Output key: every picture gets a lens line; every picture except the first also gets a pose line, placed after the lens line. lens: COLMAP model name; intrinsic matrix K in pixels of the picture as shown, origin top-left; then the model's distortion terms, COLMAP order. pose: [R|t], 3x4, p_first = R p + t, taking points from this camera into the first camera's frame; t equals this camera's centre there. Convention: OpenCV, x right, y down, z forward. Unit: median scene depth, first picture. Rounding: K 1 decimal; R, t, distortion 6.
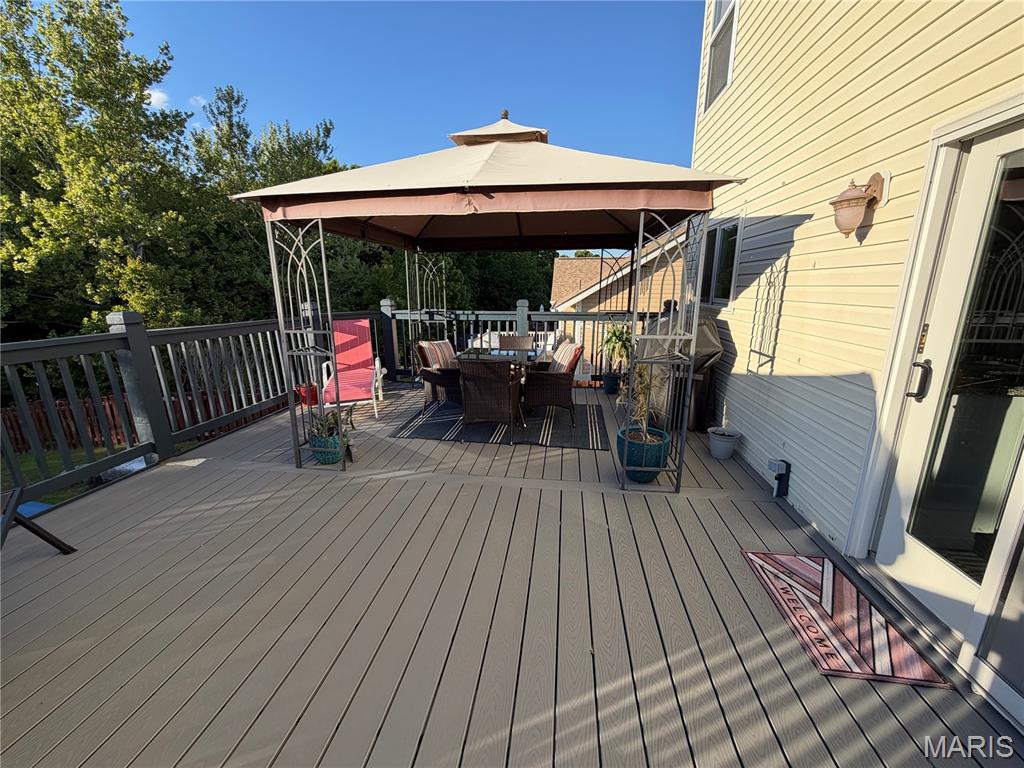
lens RADIAL K [[412.3, 0, 508.5], [0, 412.3, 384.9], [0, 0, 1]] dist [0.008292, -0.000534]
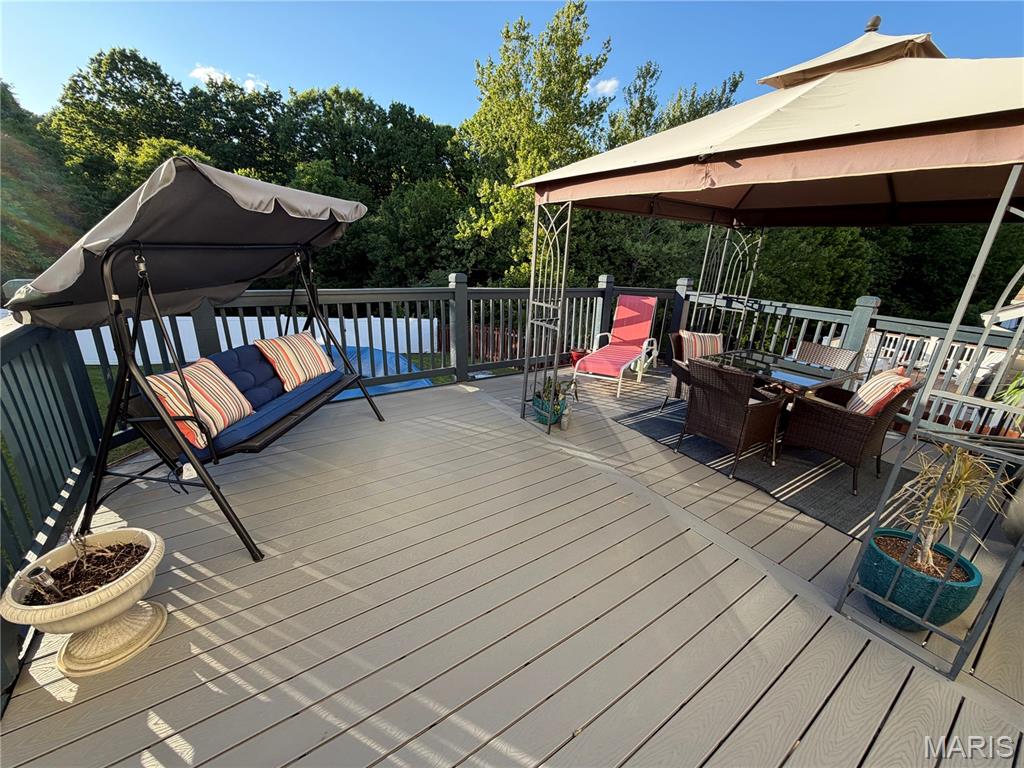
lens RADIAL K [[412.3, 0, 508.5], [0, 412.3, 384.9], [0, 0, 1]] dist [0.008292, -0.000534]
pose [[0.672929, 0.270000, -0.688671, 0.145653], [-0.219699, 0.961945, 0.162463, -0.042569], [0.706328, 0.041974, 0.706639, 0.078915]]
